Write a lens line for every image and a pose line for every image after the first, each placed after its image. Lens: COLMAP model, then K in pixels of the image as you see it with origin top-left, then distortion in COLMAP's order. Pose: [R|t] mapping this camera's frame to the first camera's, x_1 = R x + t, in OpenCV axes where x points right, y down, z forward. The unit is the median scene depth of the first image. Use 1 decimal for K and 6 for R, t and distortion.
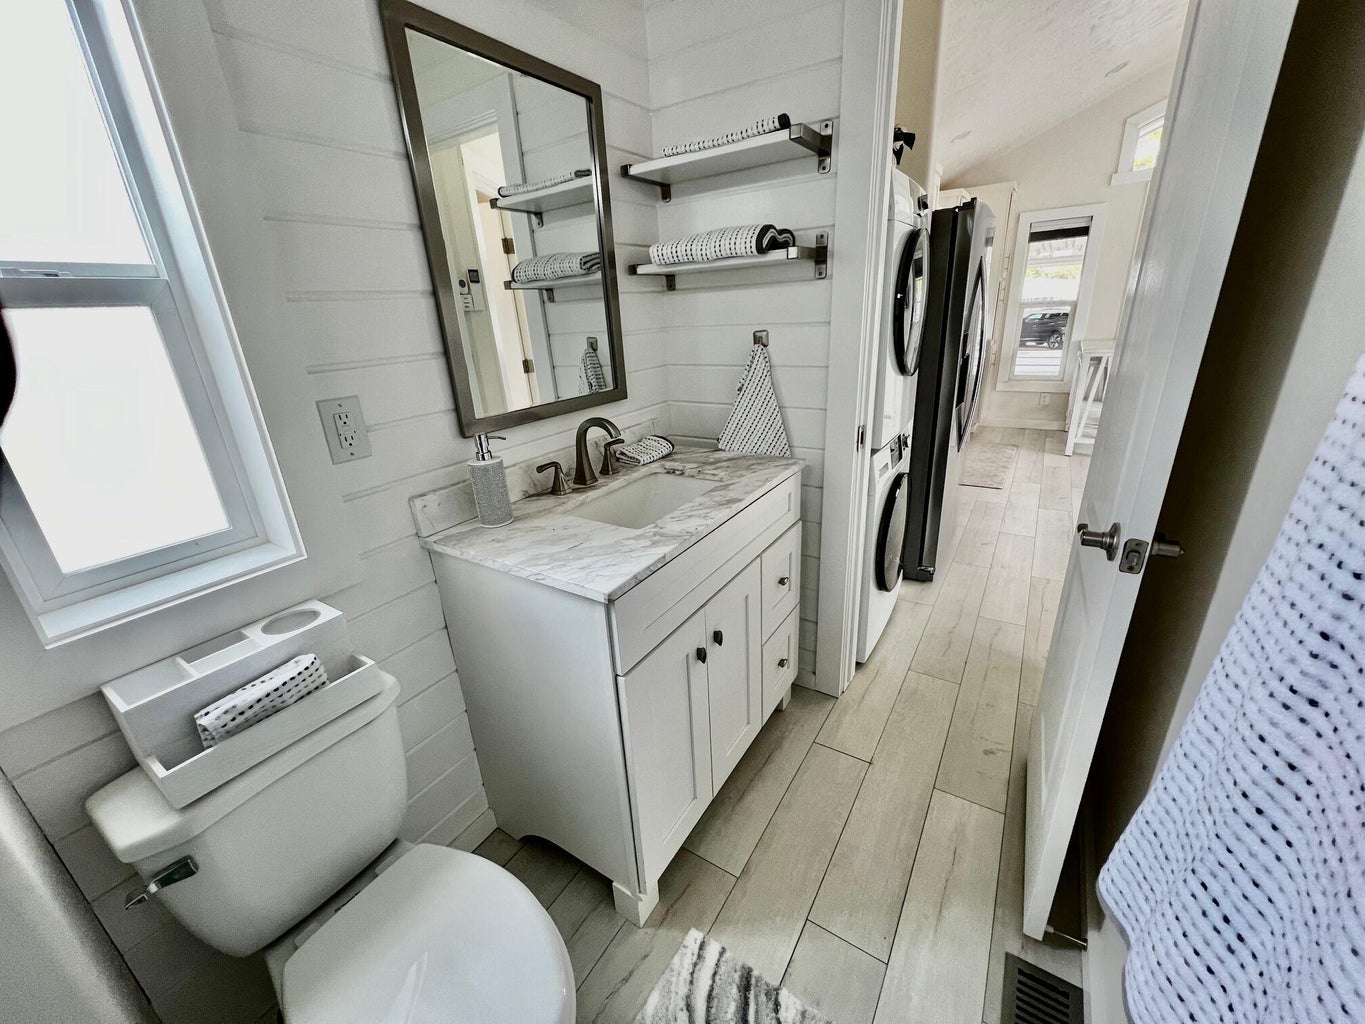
lens RADIAL K [[545.2, 0, 681.1], [0, 545.2, 512.3], [0, 0, 1]] dist [-0.001430, 0.000426]
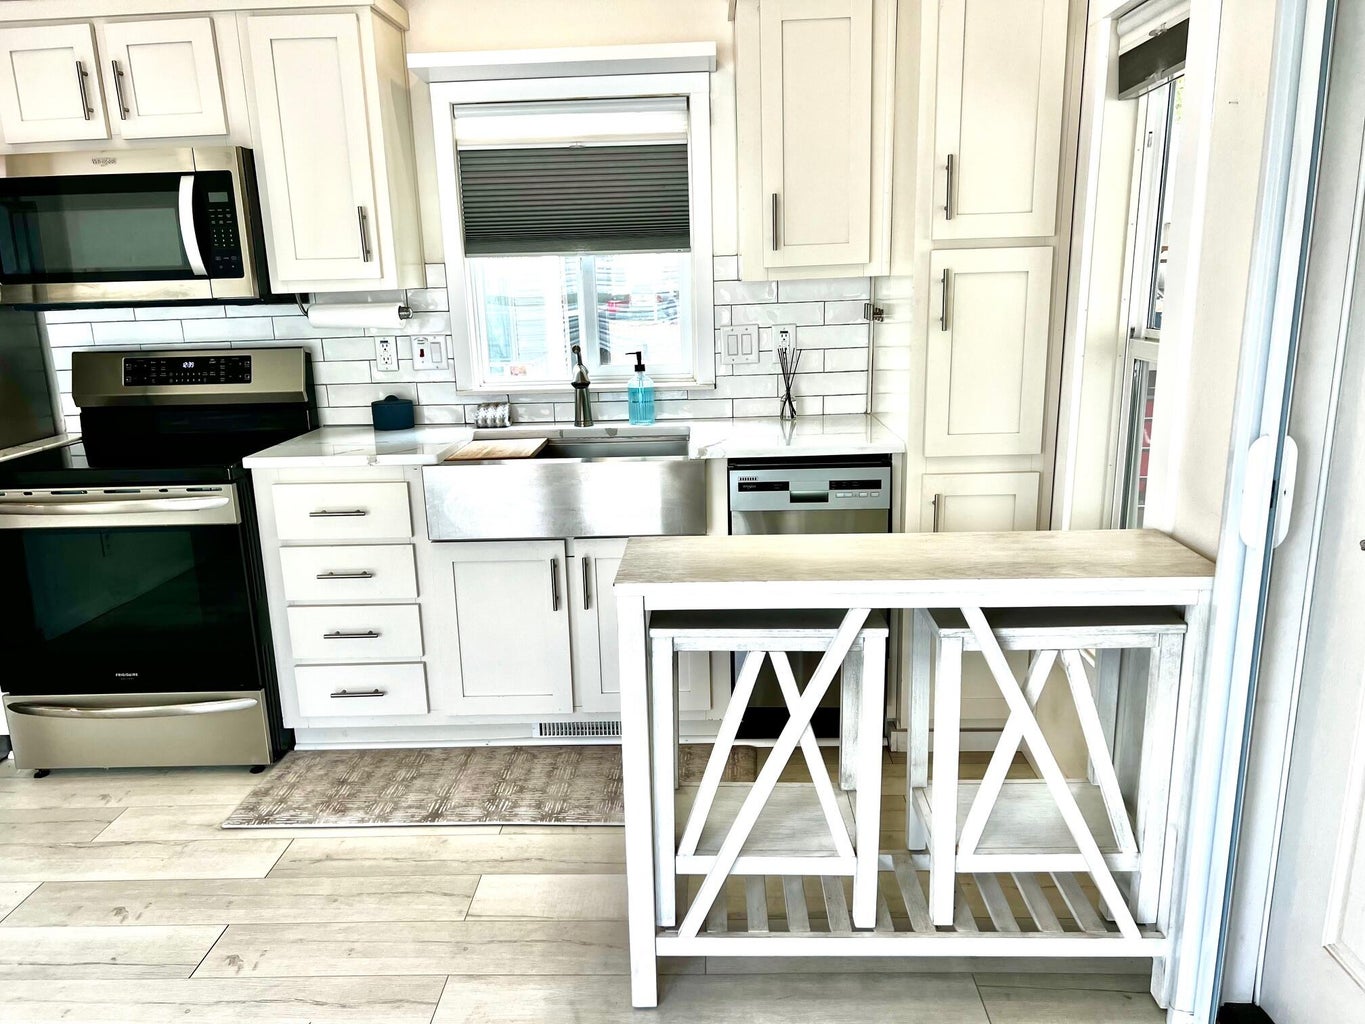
lens RADIAL K [[1028.2, 0, 683.1], [0, 1028.2, 526.1], [0, 0, 1]] dist [0.055080, -0.053535]
pose [[0.519300, 0.246476, -0.818277, 2.982234], [-0.295986, 0.950116, 0.098347, -0.931488], [0.801698, 0.191127, 0.566349, 1.904940]]
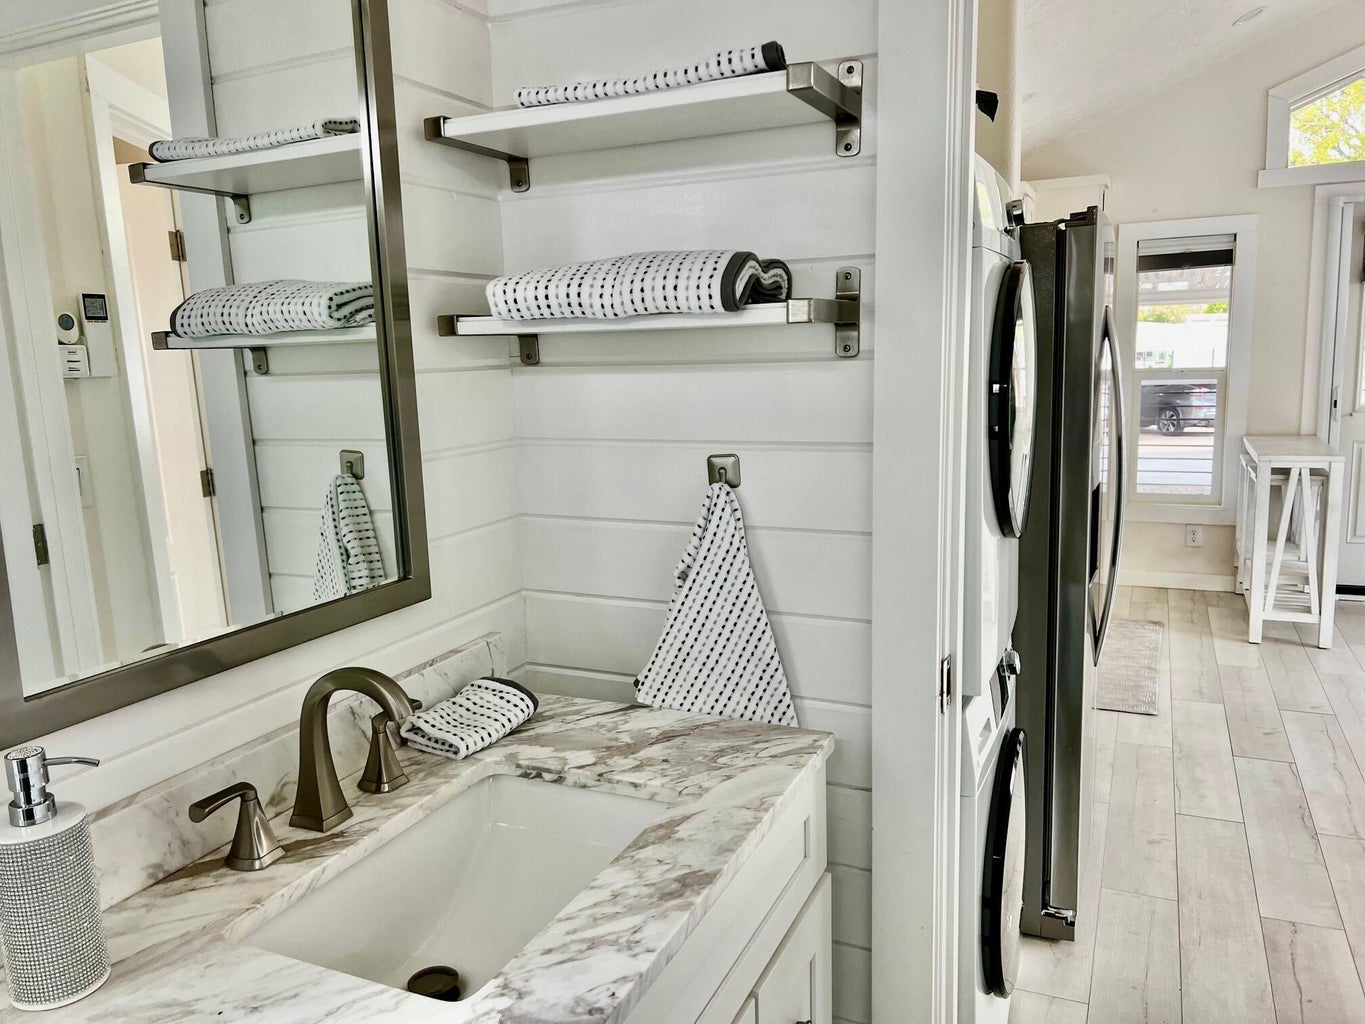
lens RADIAL K [[1028.2, 0, 676.8], [0, 1028.2, 521.4], [0, 0, 1]] dist [0.055080, -0.053535]
pose [[0.989377, 0.000569, 0.145368, -0.023154], [0.027966, 0.980568, -0.194177, -0.104048], [-0.142654, 0.196180, 0.970136, 0.152801]]
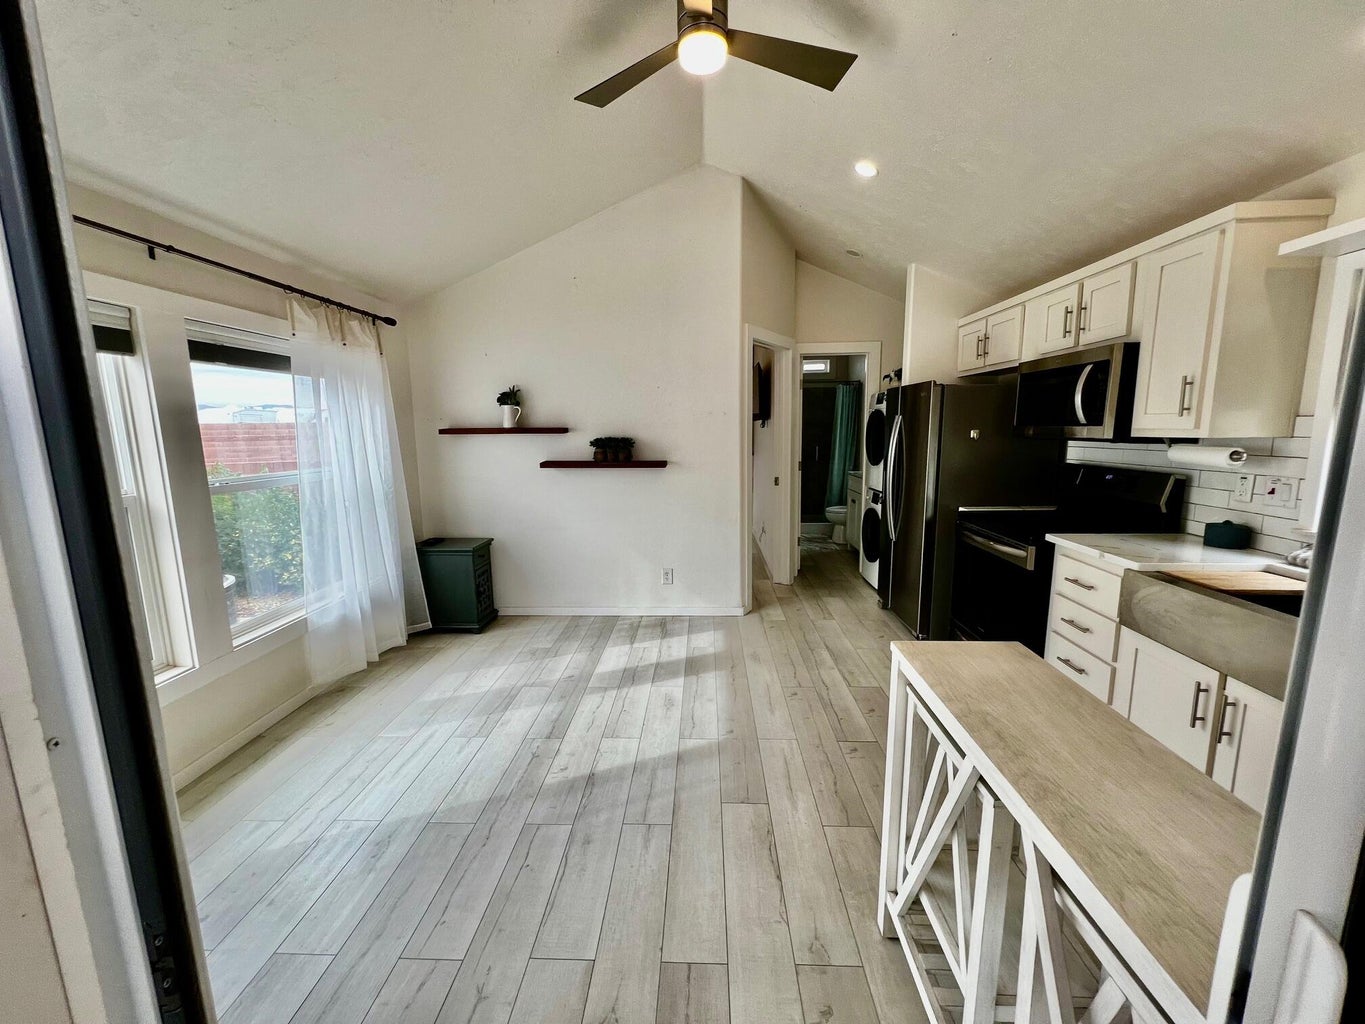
lens RADIAL K [[545.2, 0, 682.3], [0, 545.2, 516.1], [0, 0, 1]] dist [-0.001430, 0.000426]
pose [[-0.859219, 0.150575, -0.488947, 2.746688], [-0.116655, 0.872870, 0.473803, -1.286419], [0.498130, 0.464139, -0.732422, 2.846407]]
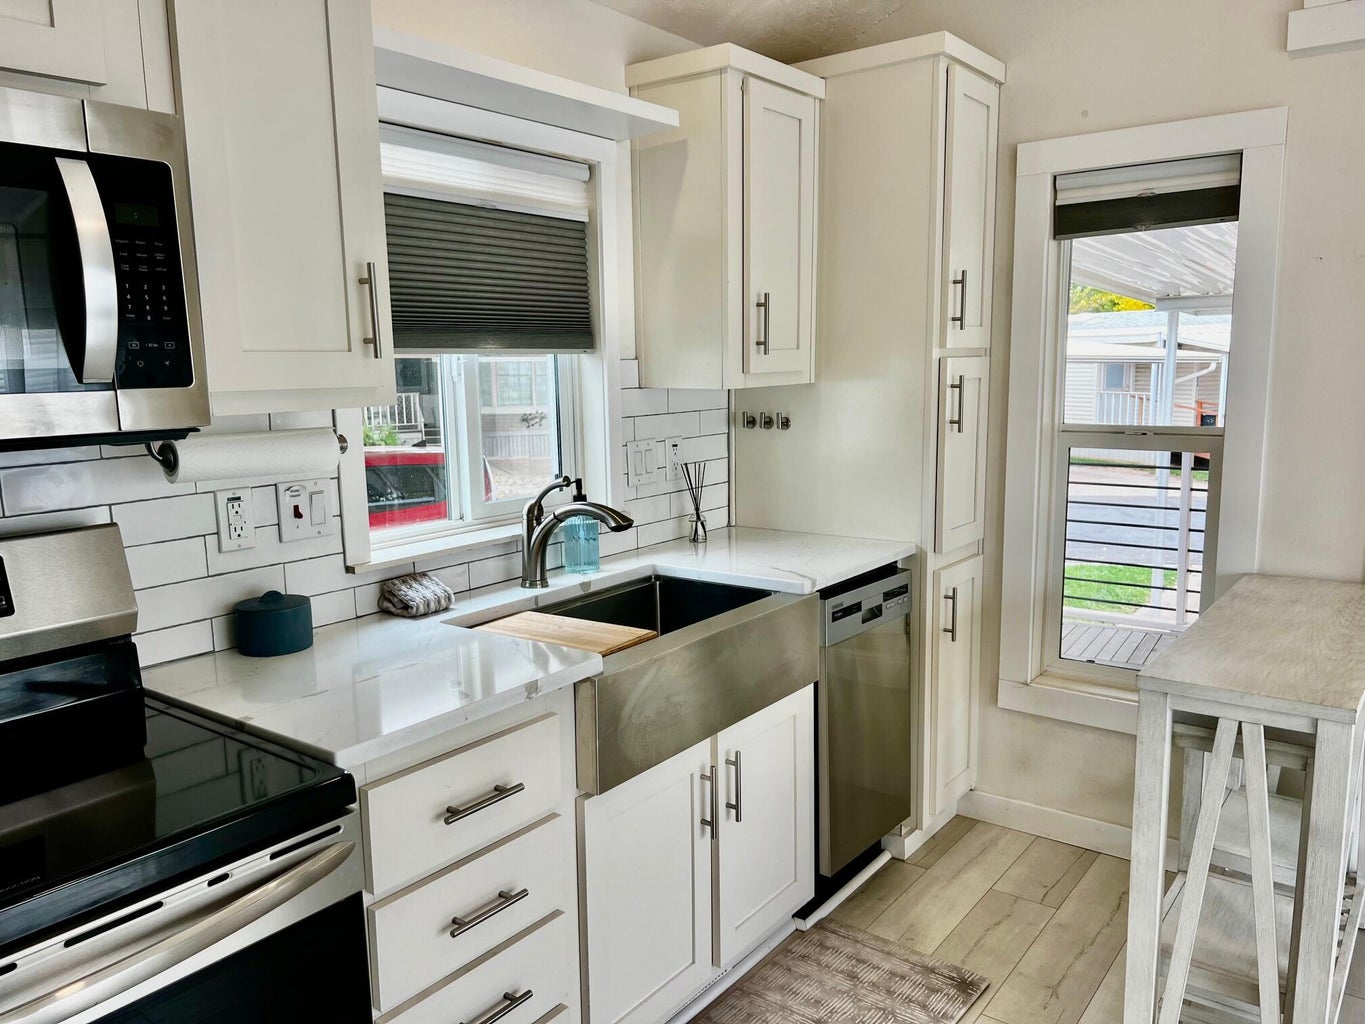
lens RADIAL K [[1028.2, 0, 693.3], [0, 1028.2, 526.2], [0, 0, 1]] dist [0.055080, -0.053535]
pose [[0.996863, 0.048329, -0.062672, 1.496905], [-0.059273, 0.980652, -0.186569, -0.691750], [0.052443, 0.189698, 0.980441, 1.439011]]
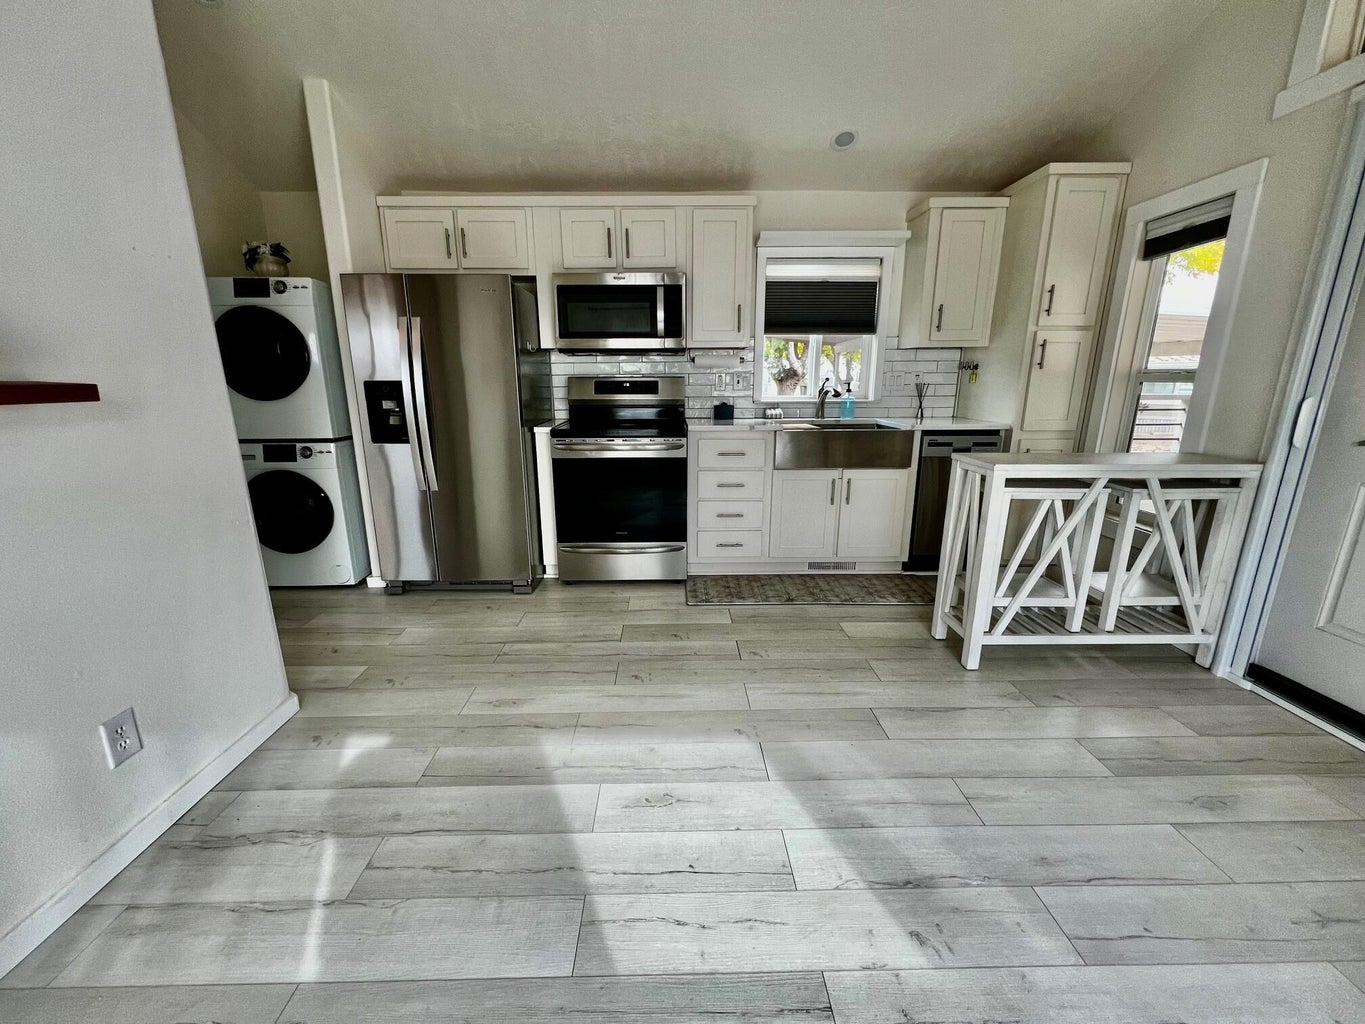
lens RADIAL K [[545.2, 0, 674.9], [0, 545.2, 513.4], [0, 0, 1]] dist [-0.001430, 0.000426]
pose [[0.555279, 0.254066, -0.791906, 2.669972], [-0.313735, 0.945835, 0.083462, -0.512608], [0.770218, 0.202104, 0.604912, 1.186873]]
